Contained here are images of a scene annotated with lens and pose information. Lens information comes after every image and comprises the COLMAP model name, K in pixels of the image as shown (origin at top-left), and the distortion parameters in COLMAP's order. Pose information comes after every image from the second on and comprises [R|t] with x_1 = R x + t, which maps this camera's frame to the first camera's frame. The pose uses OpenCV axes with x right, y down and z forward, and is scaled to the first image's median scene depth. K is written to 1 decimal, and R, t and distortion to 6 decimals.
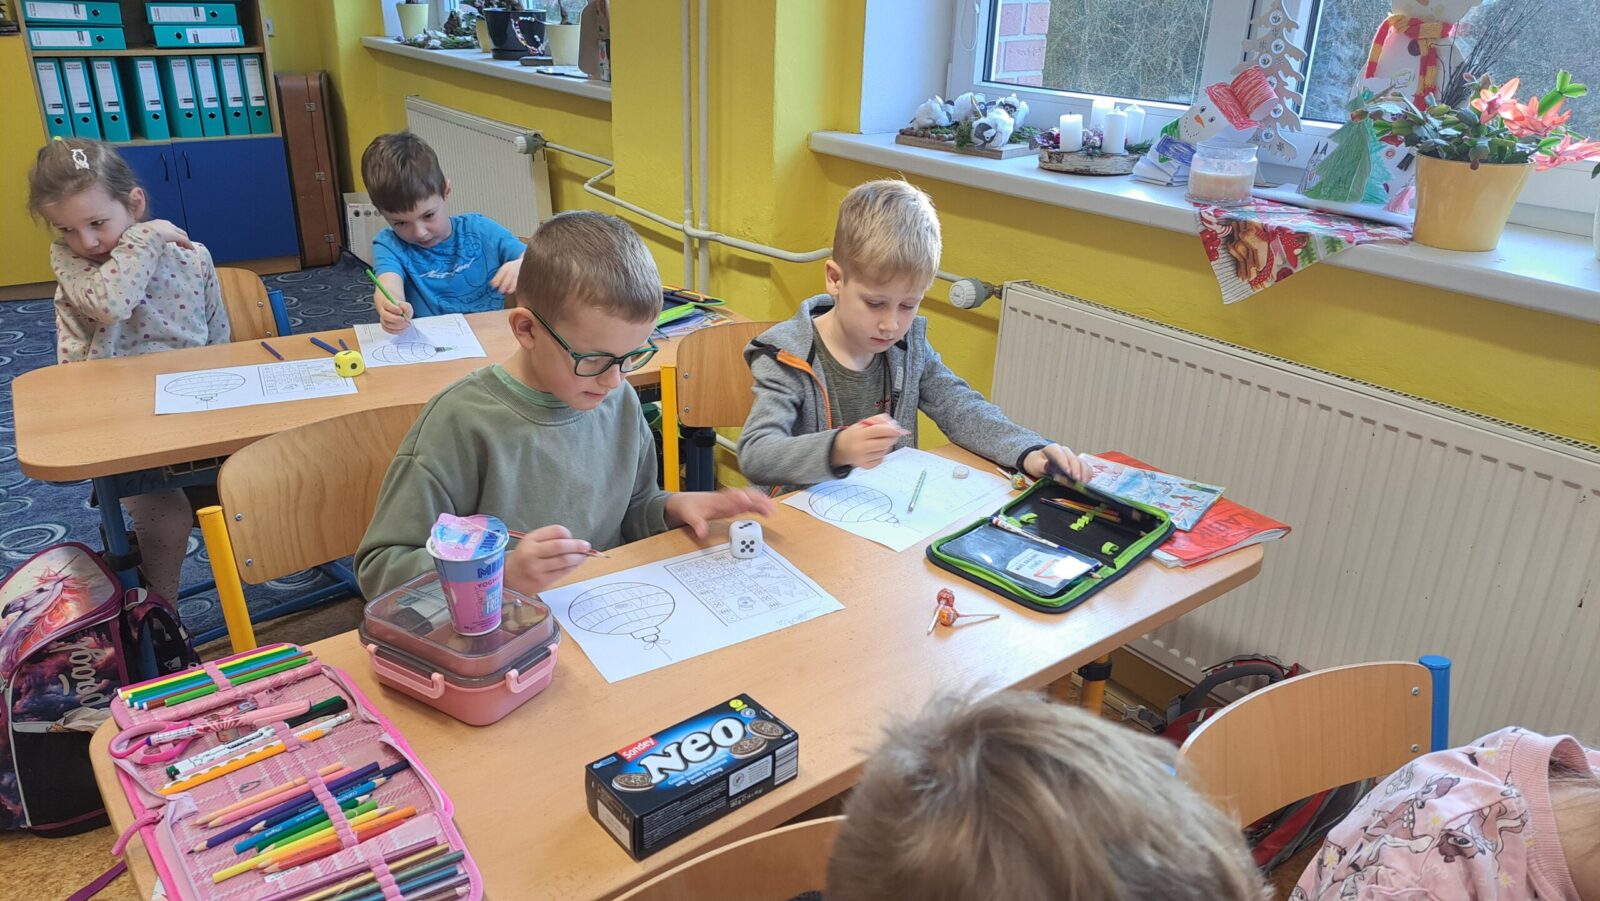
lens RADIAL K [[1144.7, 0, 801.2], [0, 1144.7, 453.5], [0, 0, 1]] dist [0.073942, -0.074661]
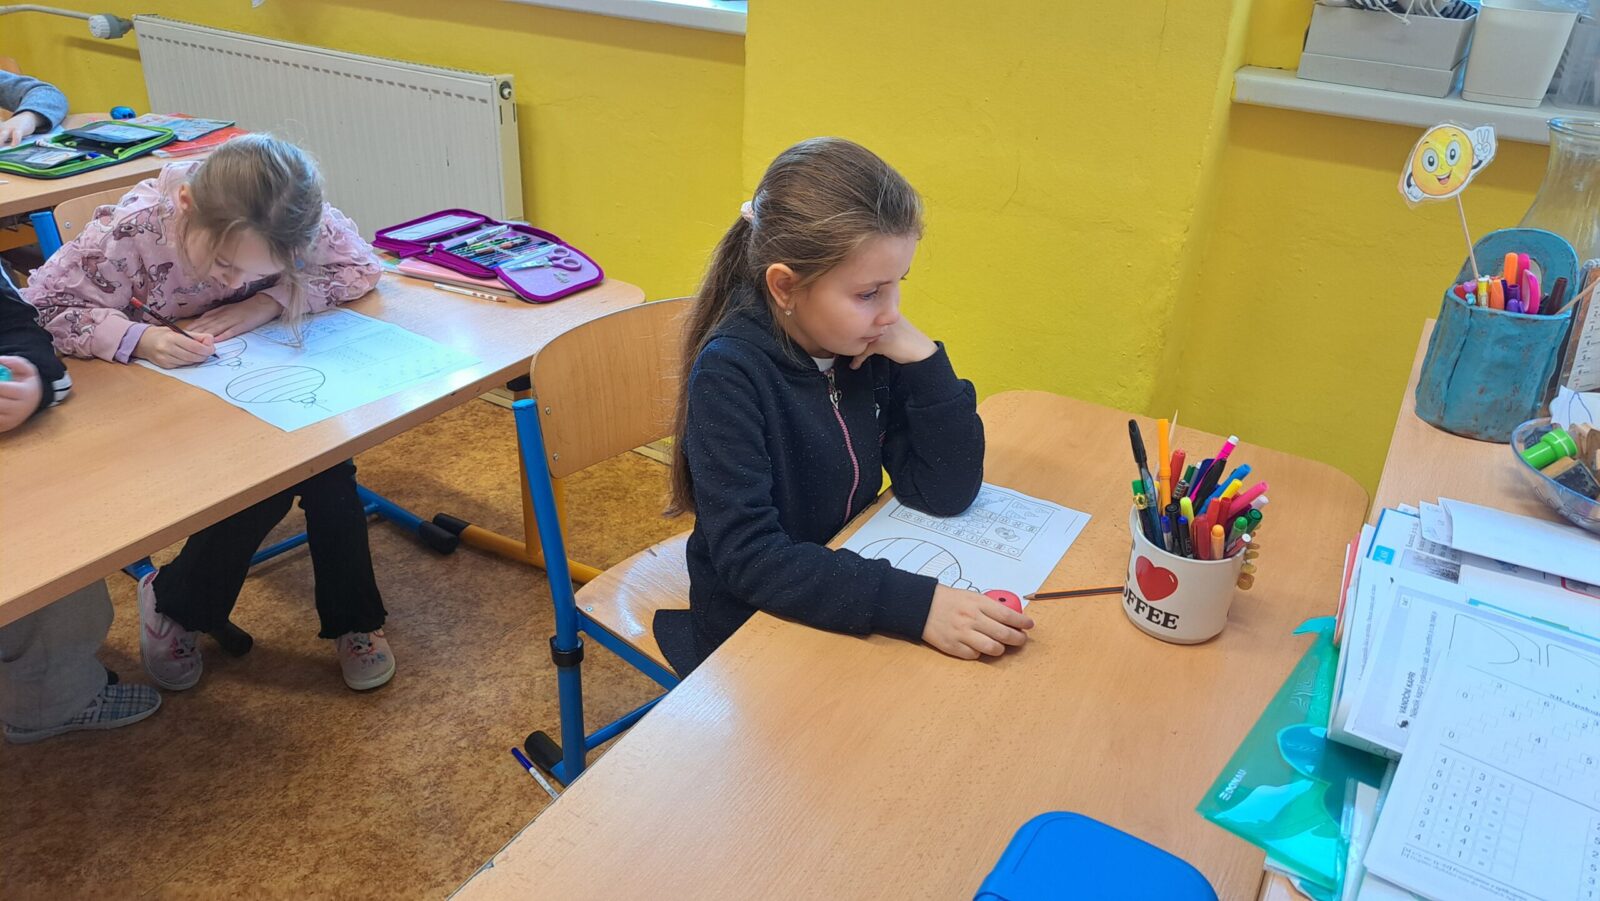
lens RADIAL K [[1166.4, 0, 814.0], [0, 1166.4, 443.9], [0, 0, 1]] dist [0.078864, -0.073877]
pose [[0.921482, -0.171834, 0.348345, 0.192691], [0.137596, 0.983075, 0.120955, 0.154103], [-0.363233, -0.063527, 0.929530, -0.316928]]
